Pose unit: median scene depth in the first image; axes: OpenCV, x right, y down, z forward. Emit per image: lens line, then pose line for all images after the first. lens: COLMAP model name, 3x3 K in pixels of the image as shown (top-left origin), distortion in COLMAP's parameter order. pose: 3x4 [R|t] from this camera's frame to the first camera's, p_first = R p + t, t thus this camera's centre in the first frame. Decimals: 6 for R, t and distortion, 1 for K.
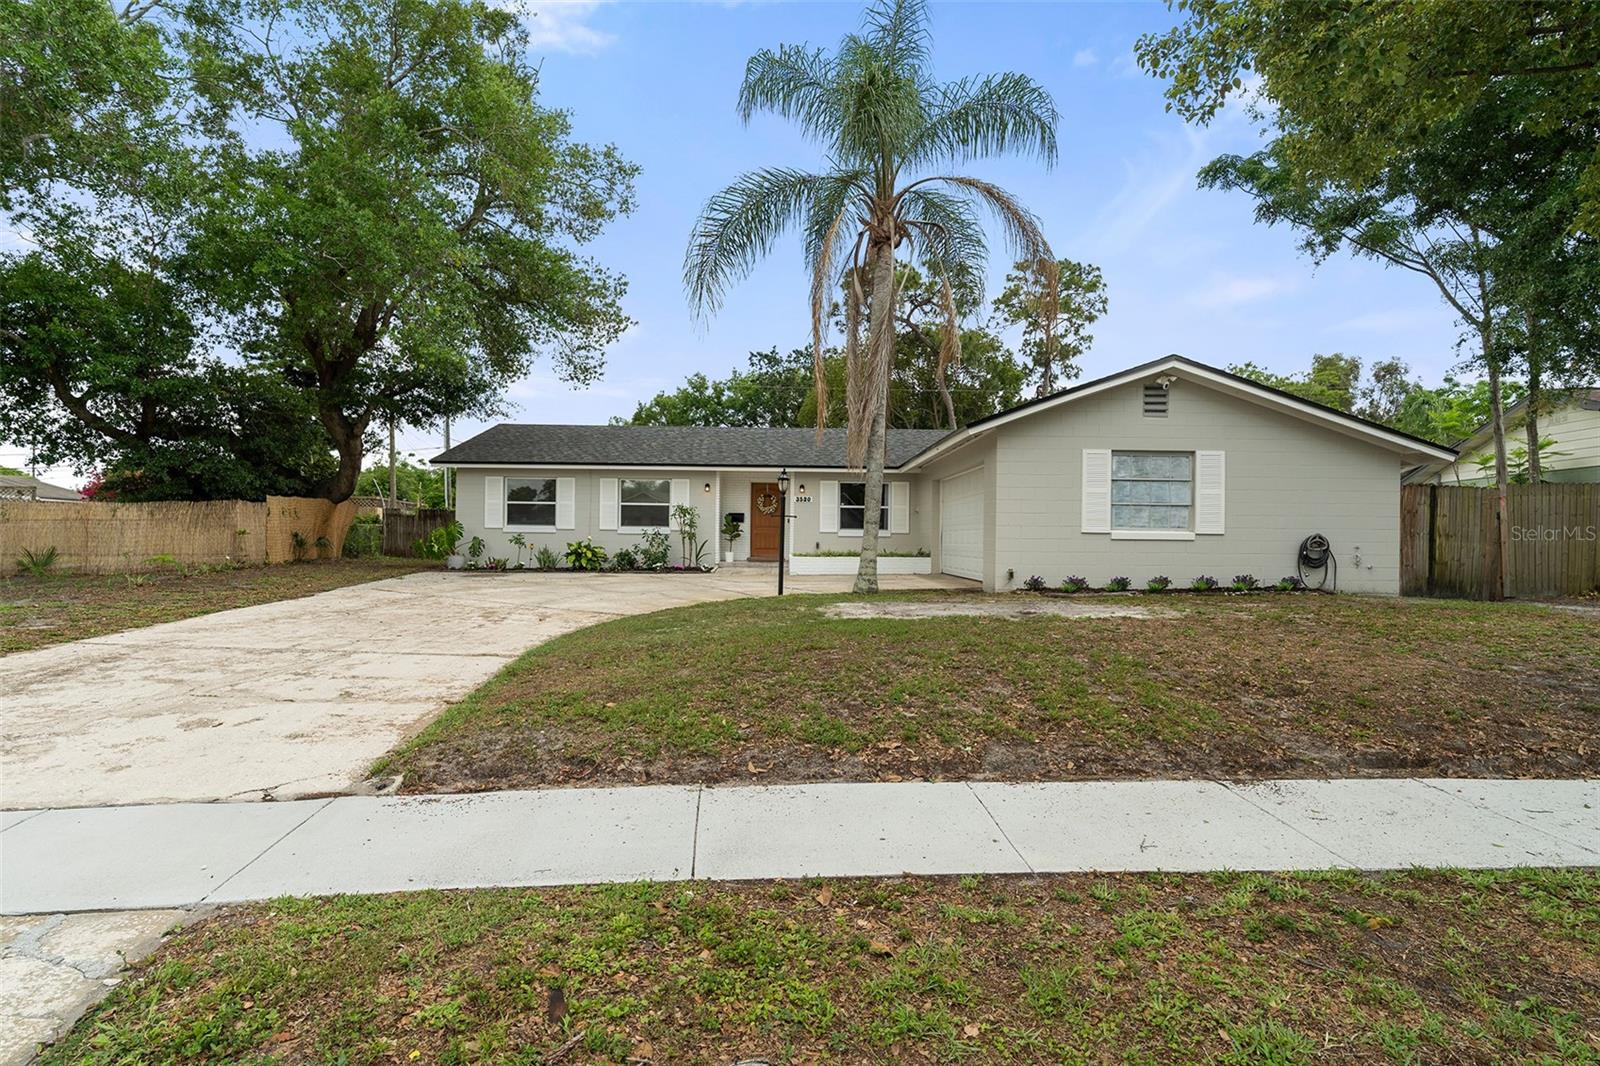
lens RADIAL K [[794.6, 0, 801.0], [0, 794.6, 534.3], [0, 0, 1]] dist [-0.014379, 0.003276]
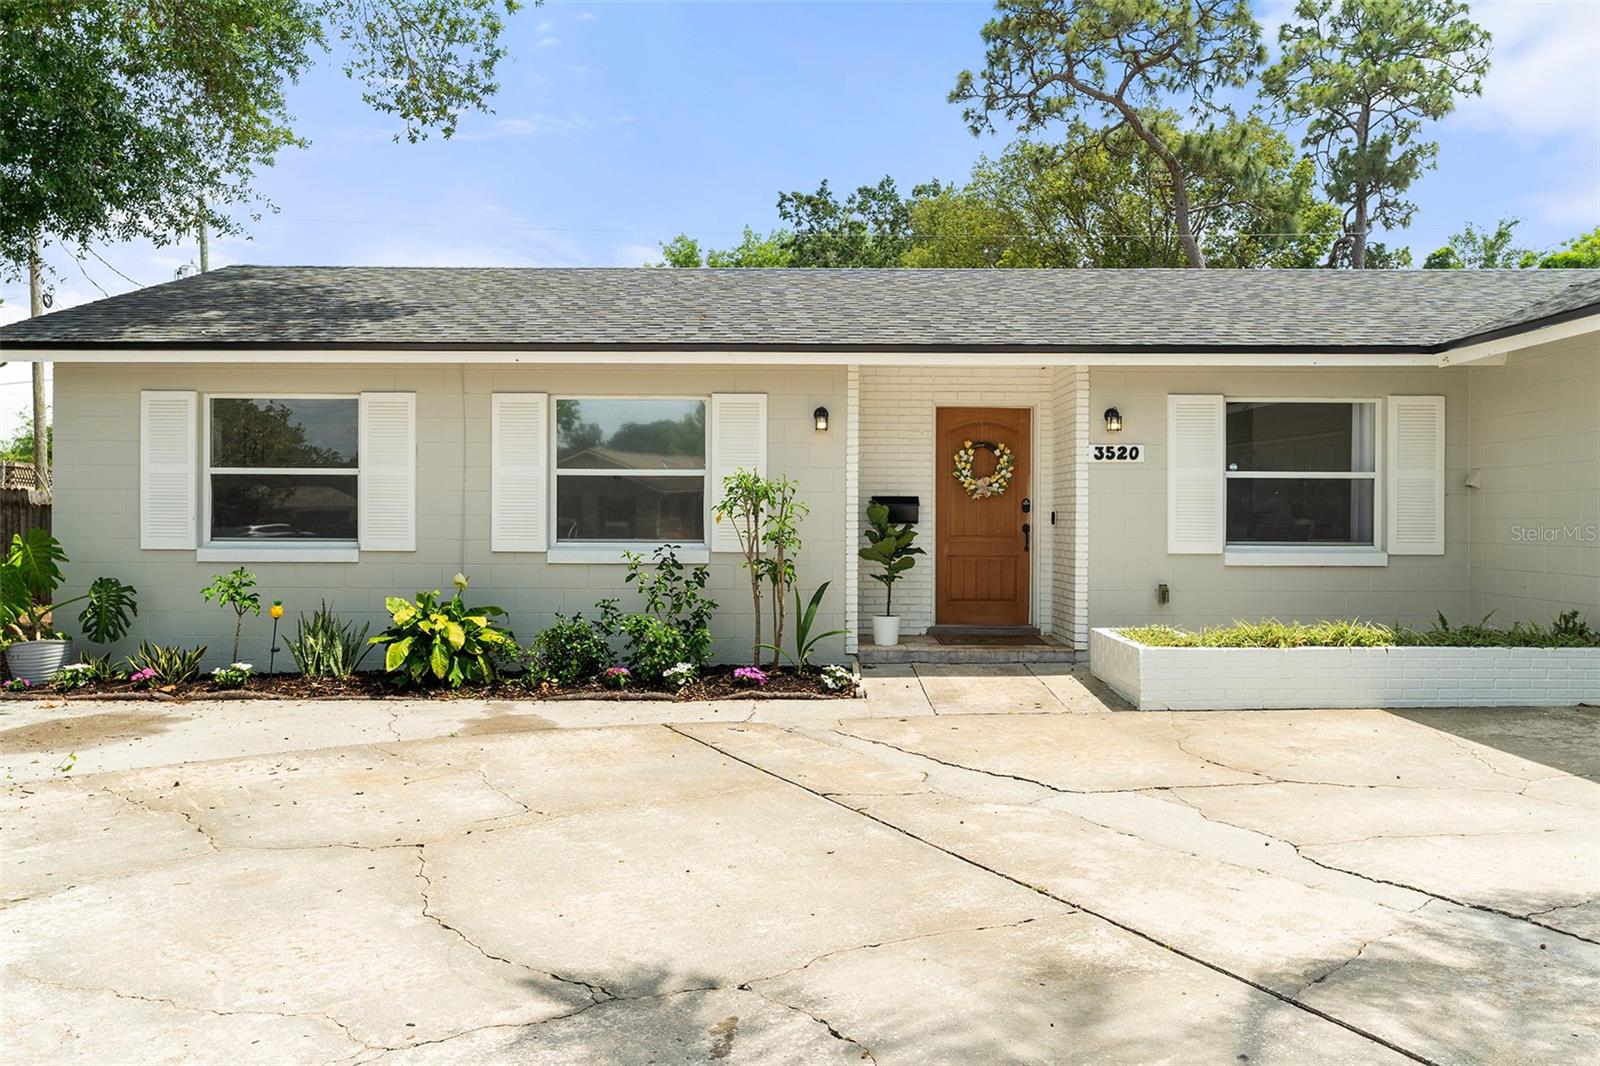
lens RADIAL K [[1232.2, 0, 797.6], [0, 1232.2, 531.4], [0, 0, 1]] dist [-0.037889, 0.004456]
pose [[0.999719, -0.011257, -0.020847, -0.117669], [0.011470, 0.999883, 0.010104, -0.018412], [0.020730, -0.010340, 0.999732, 0.498693]]
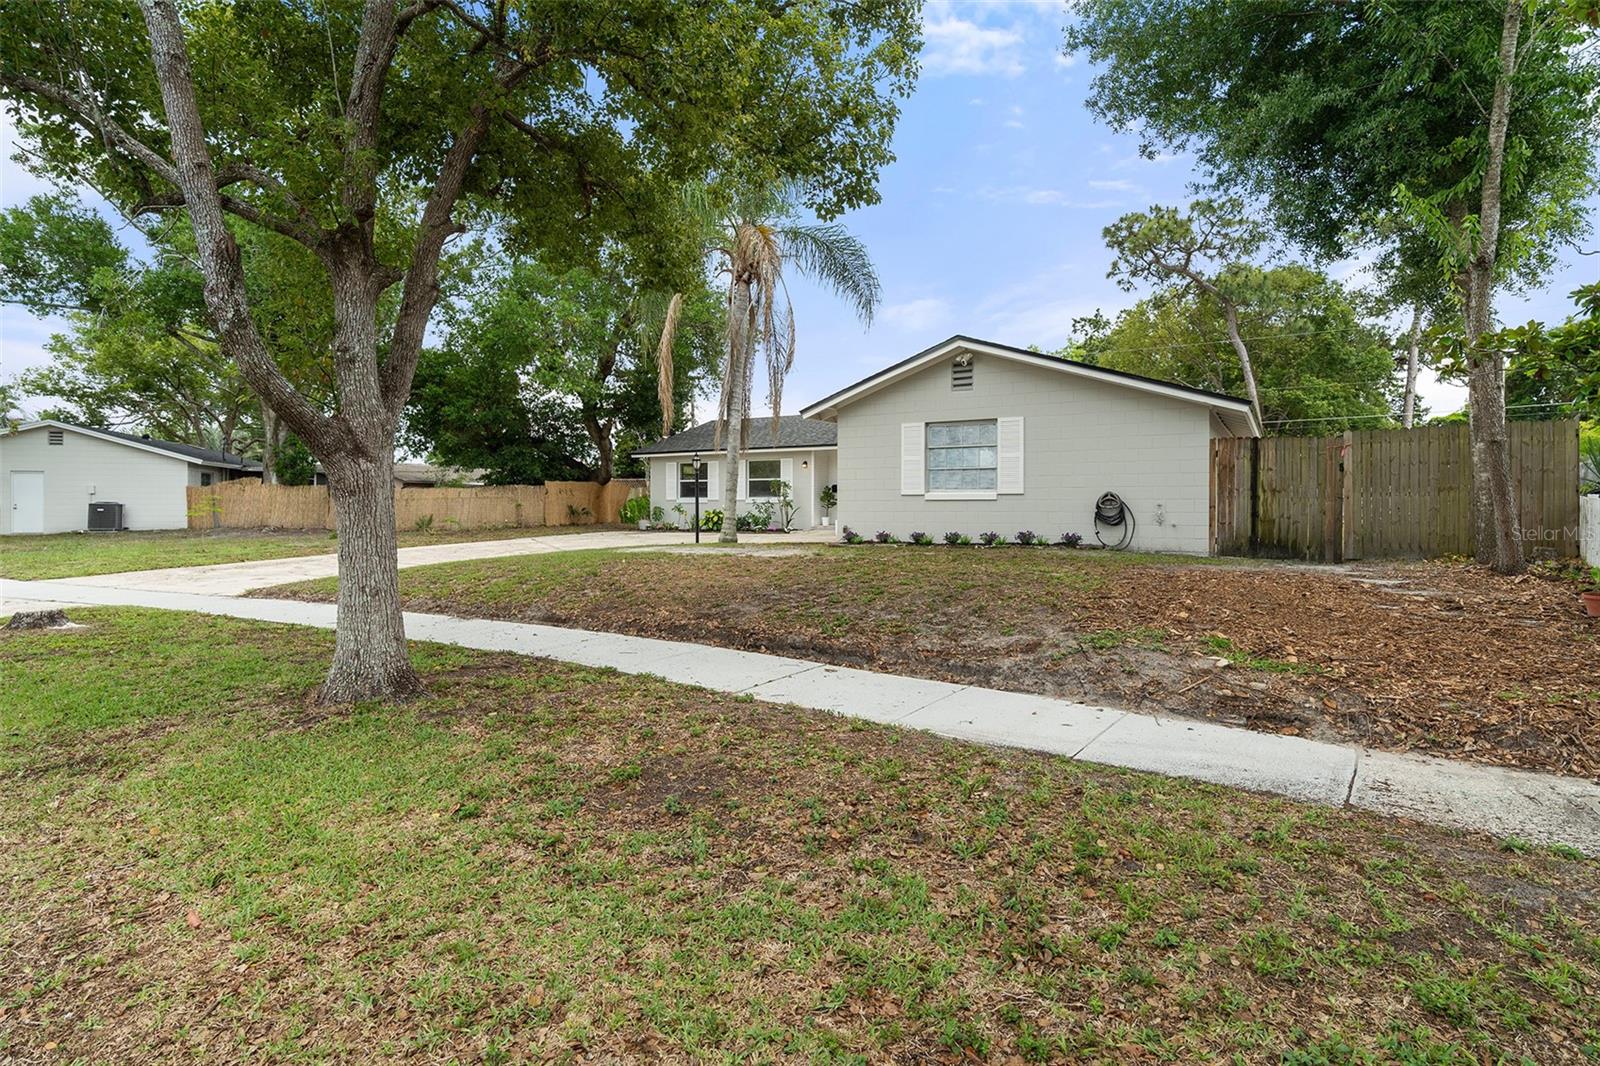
lens RADIAL K [[794.6, 0, 789.7], [0, 794.6, 521.2], [0, 0, 1]] dist [-0.014379, 0.003276]
pose [[0.844791, -0.000883, -0.535095, 0.521142], [0.009583, 0.999863, 0.013480, 0.012060], [0.535010, -0.016516, 0.844684, -0.050579]]
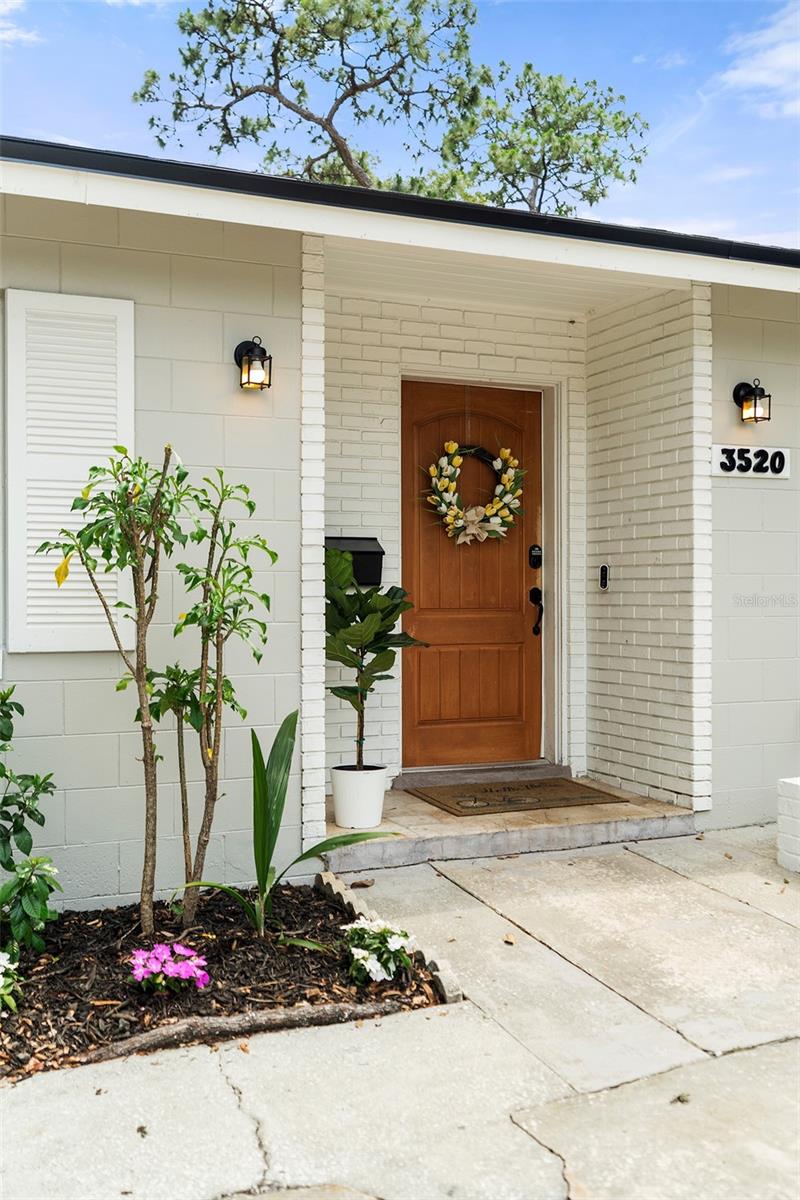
lens RADIAL K [[1173.4, 0, 403.5], [0, 1173.4, 599.8], [0, 0, 1]] dist [-0.015012, 0.000000]
pose [[0.922897, -0.019616, 0.384547, -0.178686], [0.016850, 0.999802, 0.010561, -0.015748], [-0.384679, -0.003267, 0.923045, 0.783738]]
